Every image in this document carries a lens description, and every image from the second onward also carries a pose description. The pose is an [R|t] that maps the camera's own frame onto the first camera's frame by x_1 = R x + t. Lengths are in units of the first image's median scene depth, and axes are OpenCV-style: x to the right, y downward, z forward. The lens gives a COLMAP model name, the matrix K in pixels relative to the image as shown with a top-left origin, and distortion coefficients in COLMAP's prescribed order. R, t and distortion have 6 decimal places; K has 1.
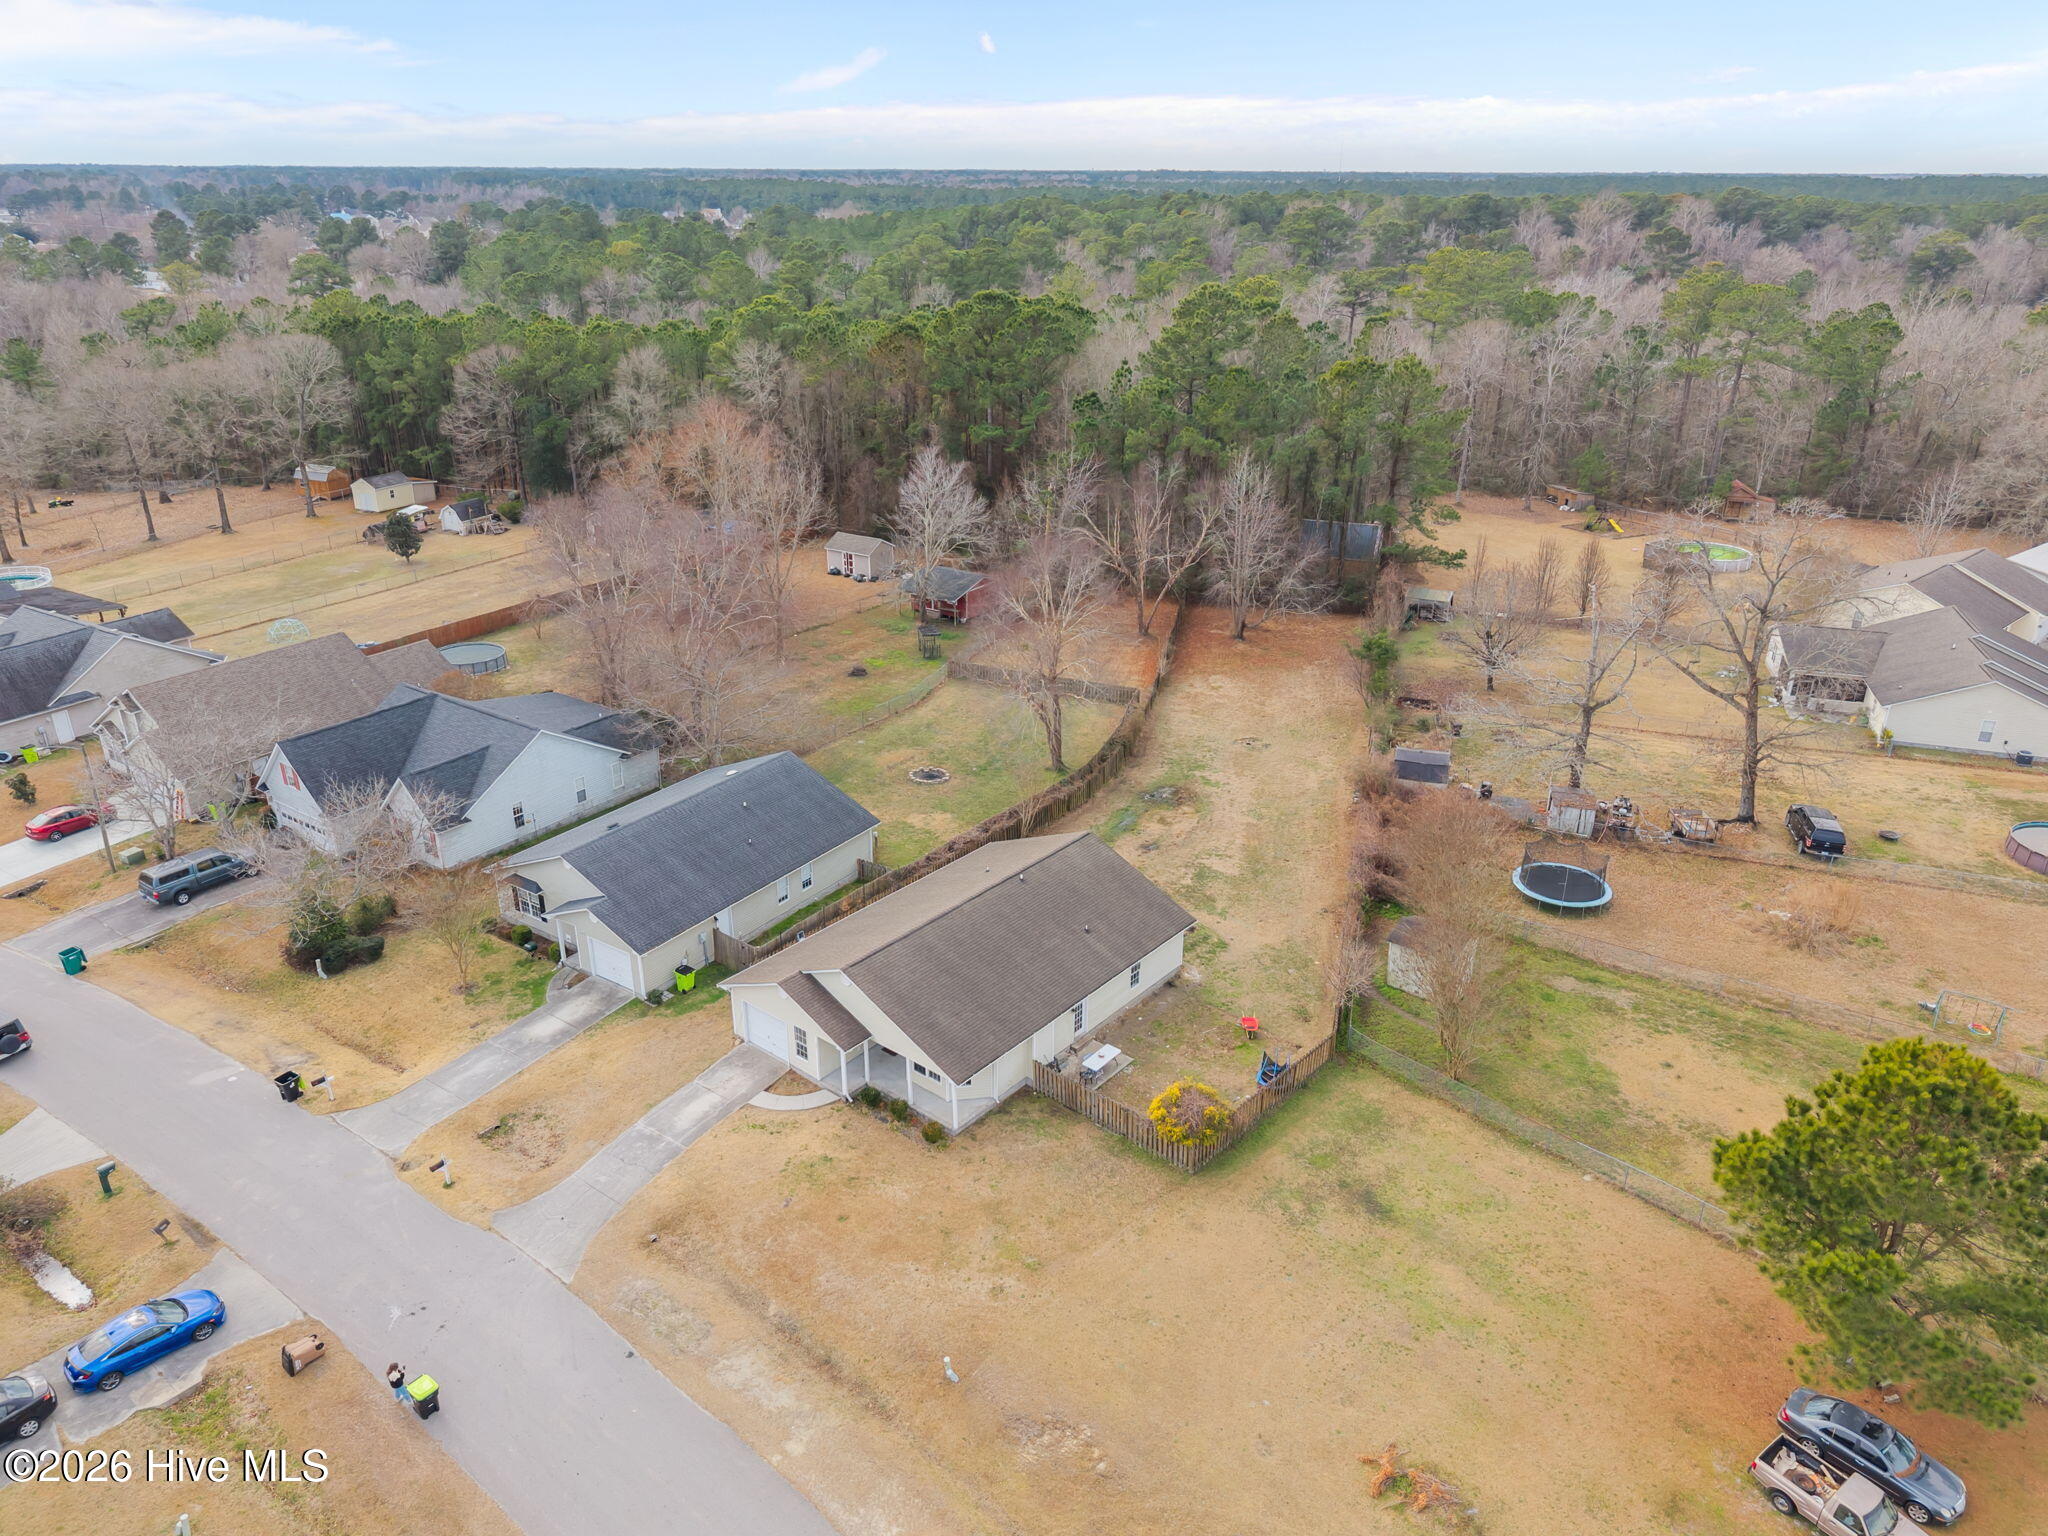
lens RADIAL K [[1383.2, 0, 1025.1], [0, 1383.2, 778.3], [0, 0, 1]] dist [0.027777, -0.023900]
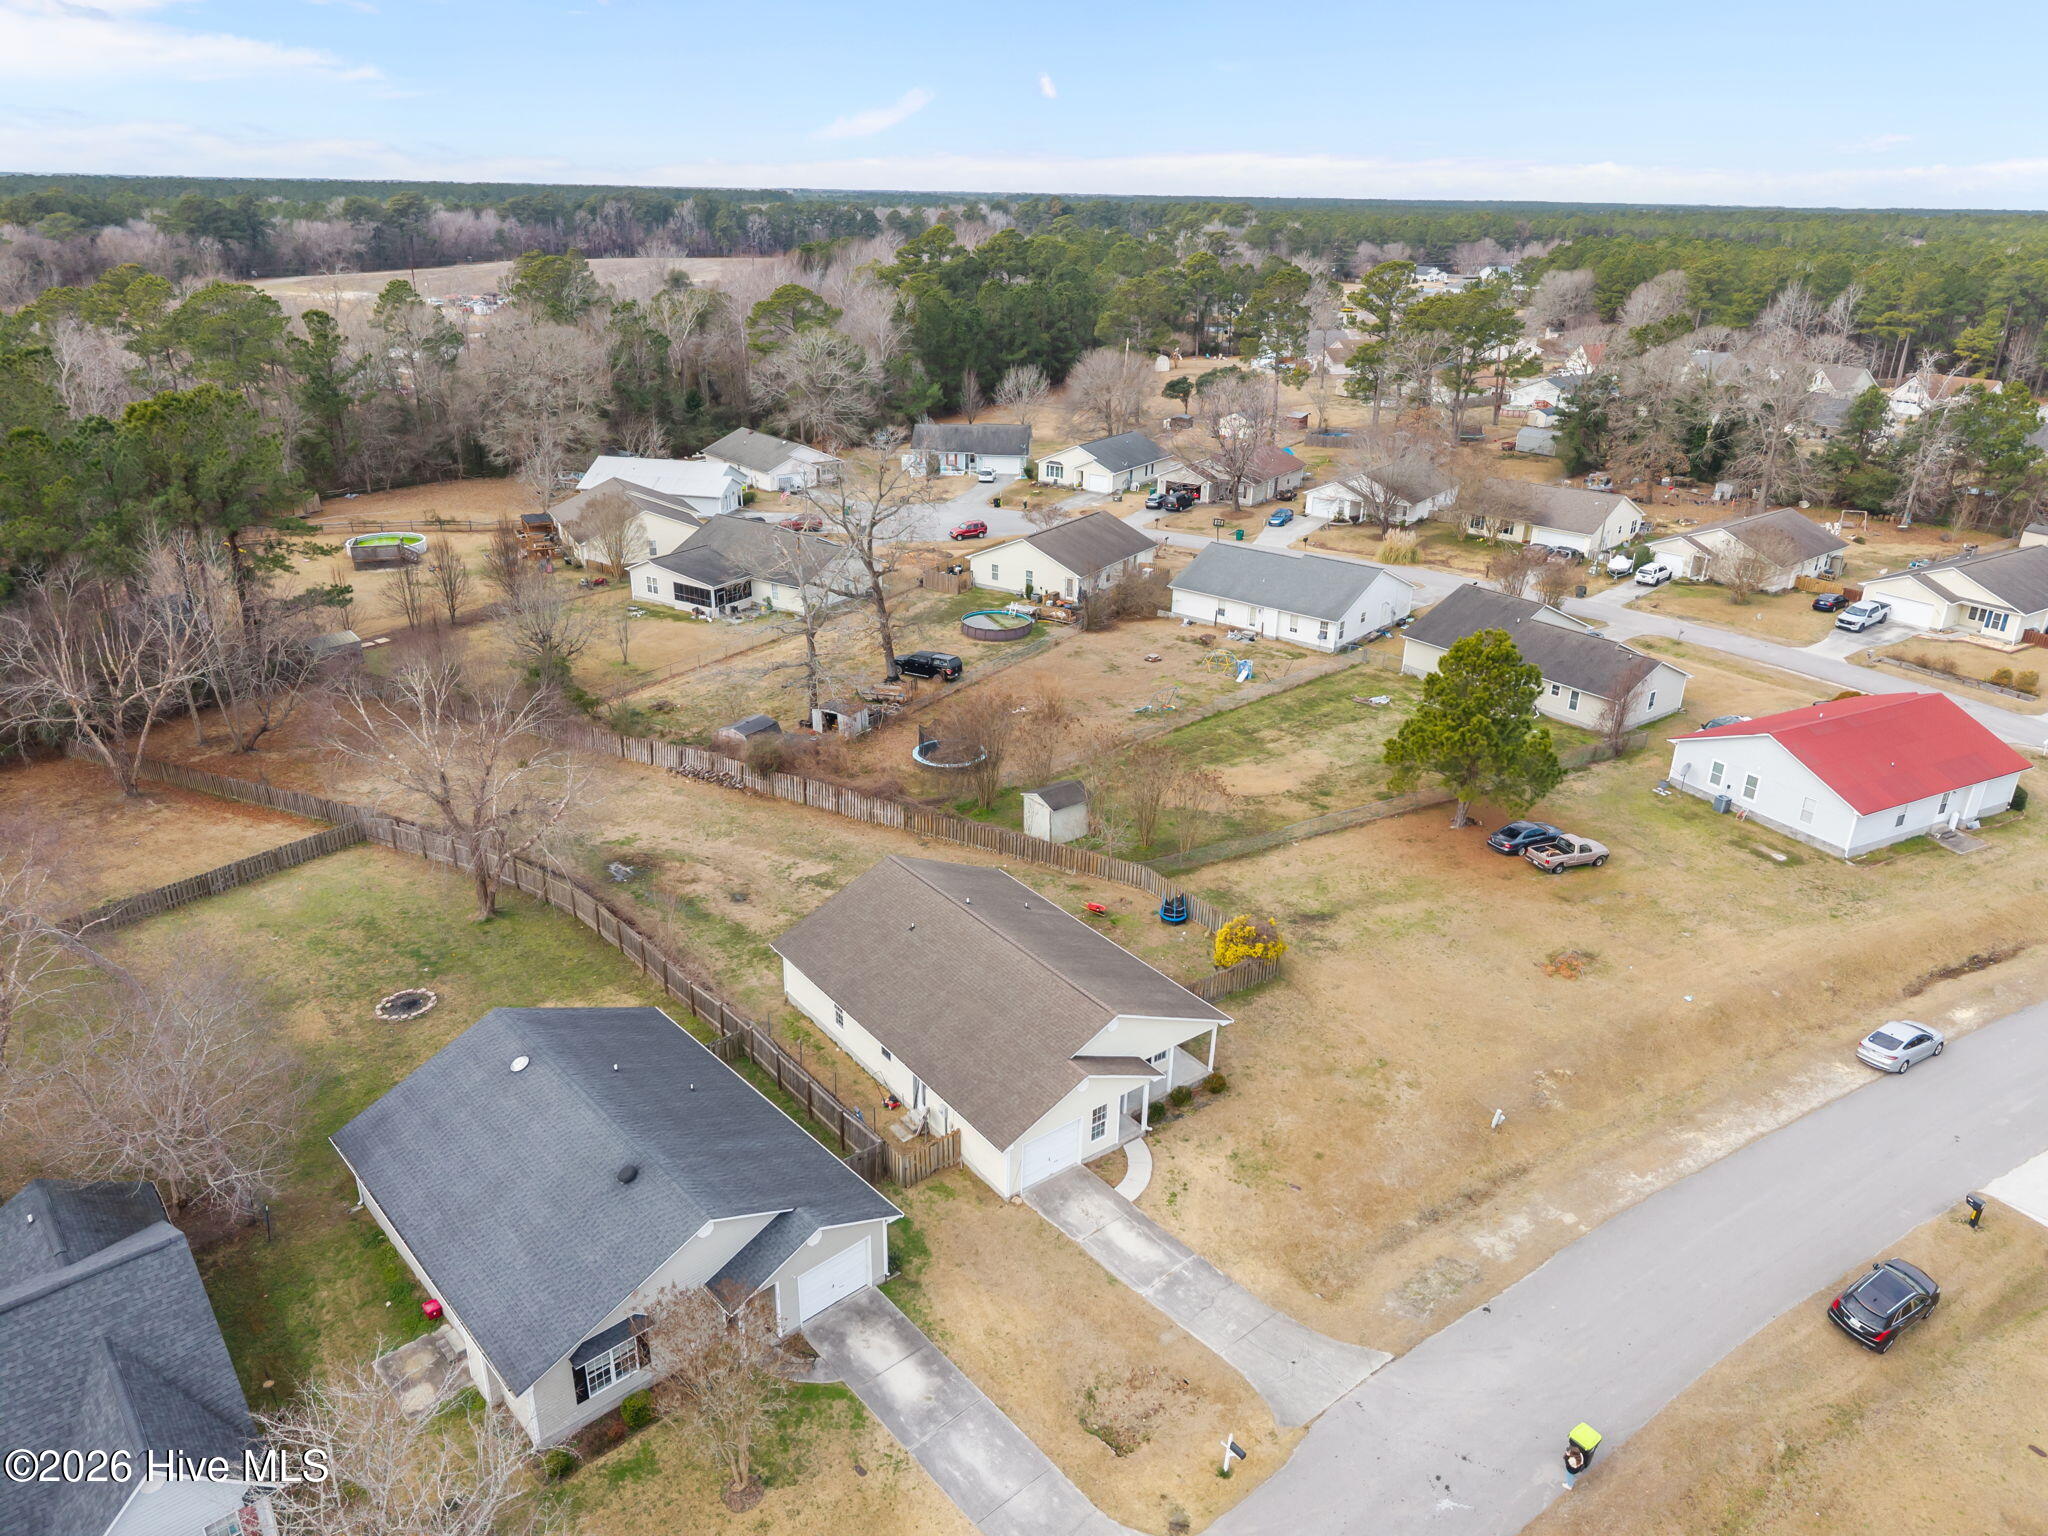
lens RADIAL K [[1351.2, 0, 1025.9], [0, 1351.2, 811.4], [0, 0, 1]] dist [0.042098, -0.042824]
pose [[0.229931, -0.404073, 0.885357, -0.885105], [0.372201, 0.877082, 0.303634, -0.280932], [-0.899221, 0.259716, 0.352065, 0.674108]]
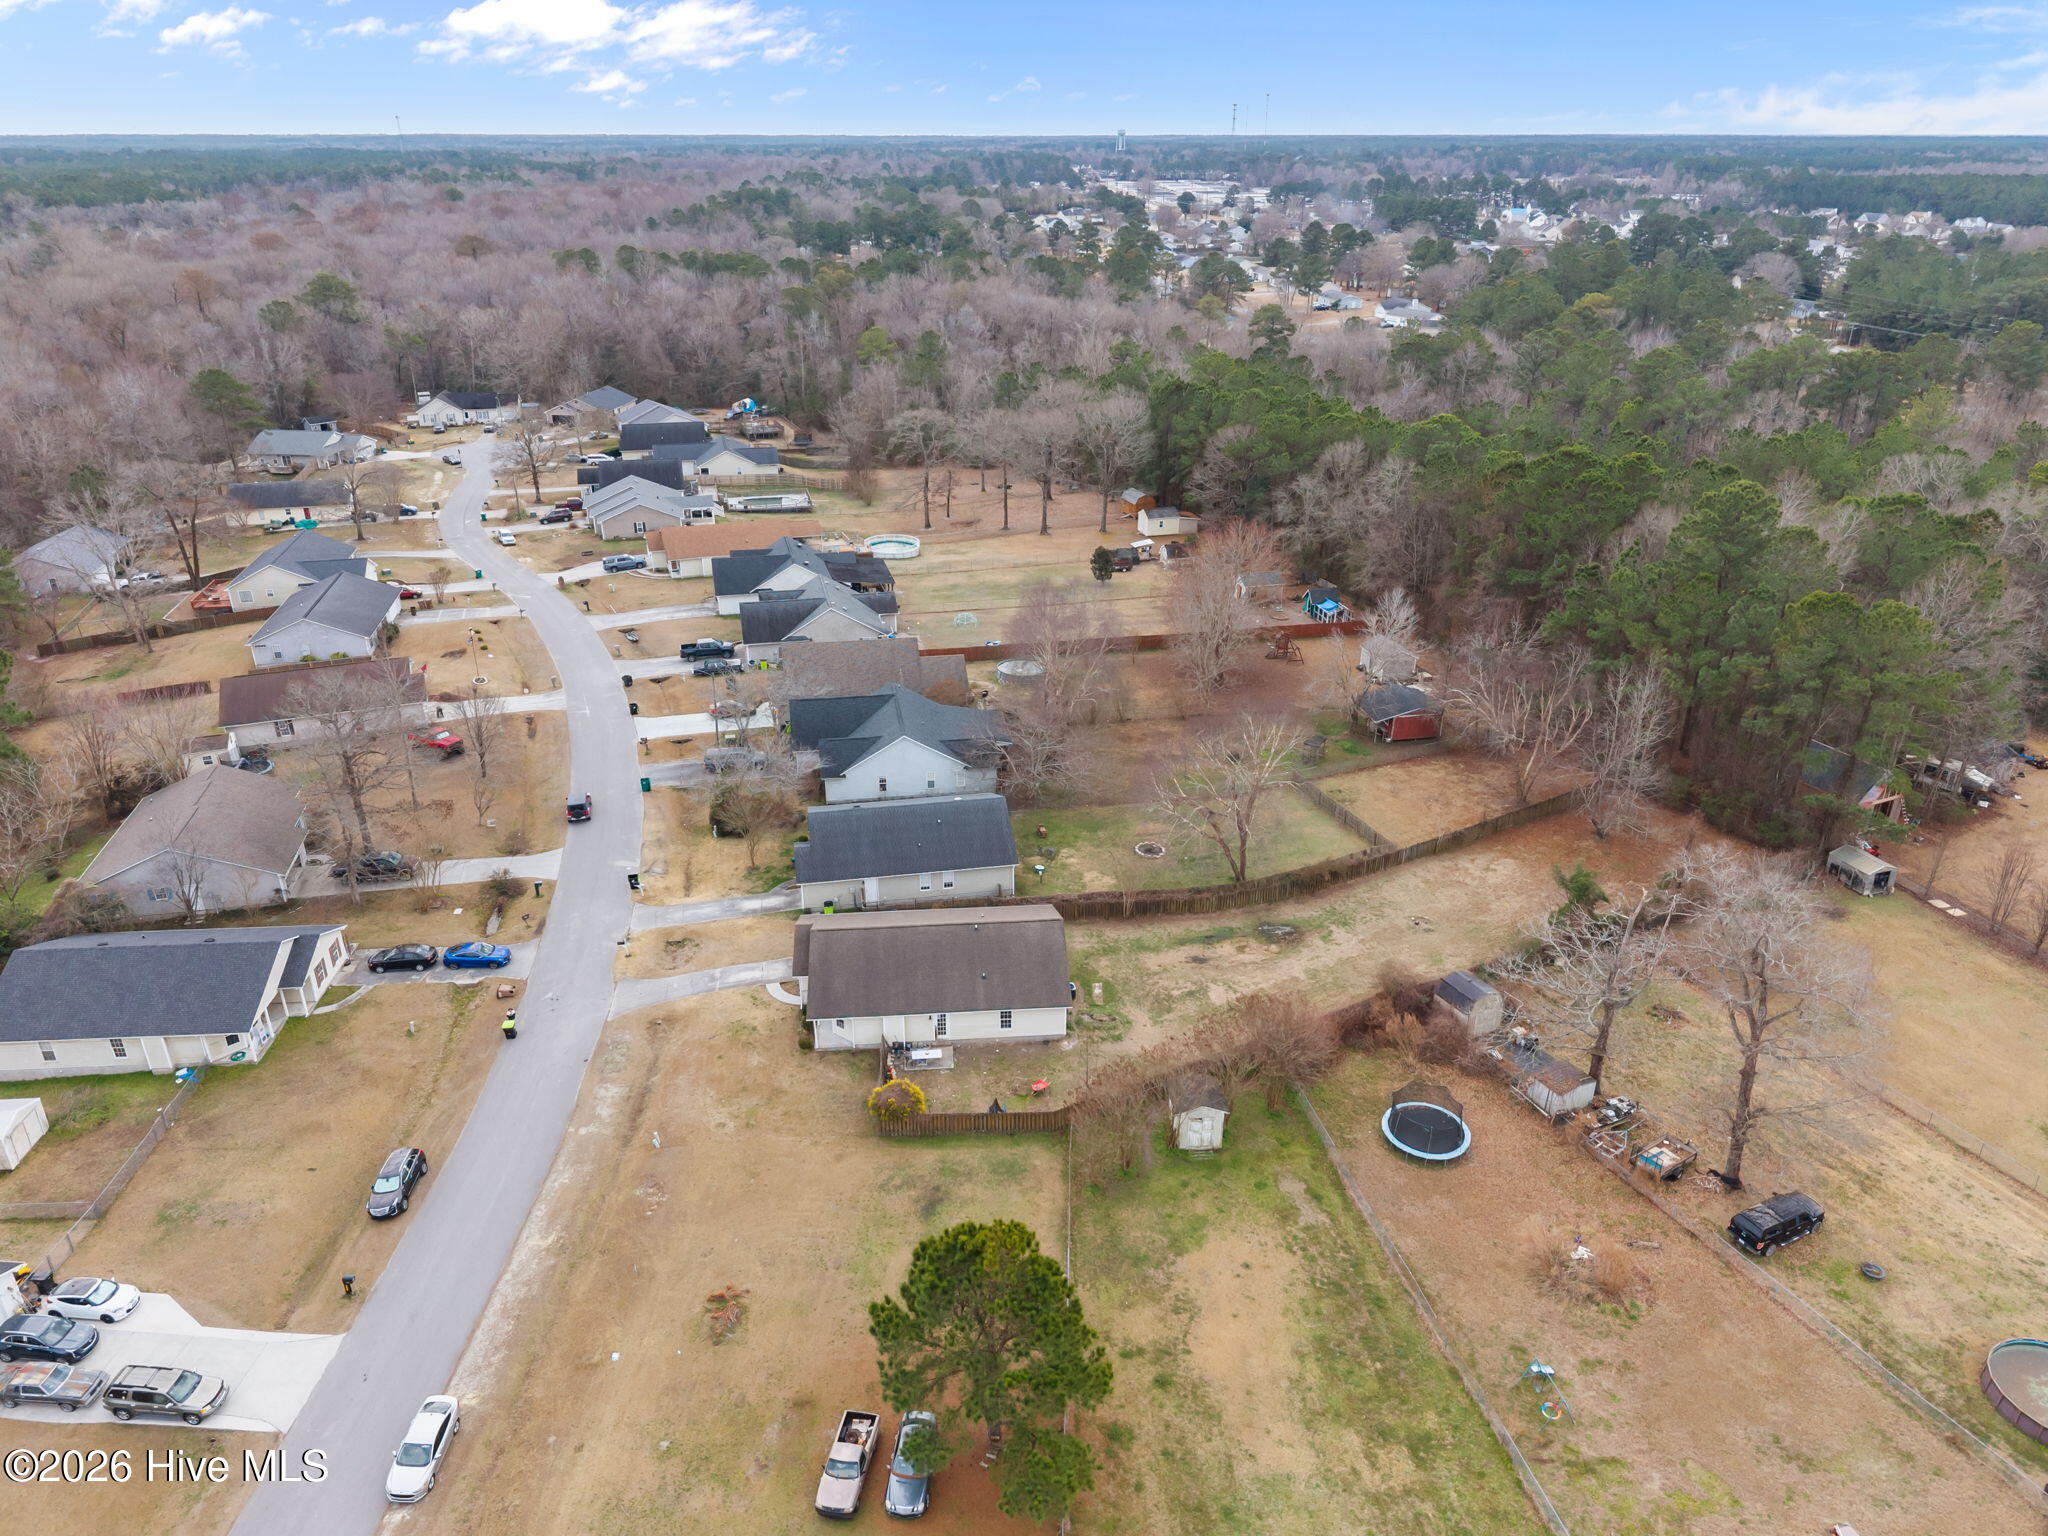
lens RADIAL K [[1383.2, 0, 1025.1], [0, 1383.2, 778.3], [0, 0, 1]] dist [0.027777, -0.023900]
pose [[0.696720, 0.297988, -0.652521, 1.017708], [-0.285749, 0.949641, 0.128570, -0.302037], [0.657973, 0.096880, 0.746784, -0.063616]]
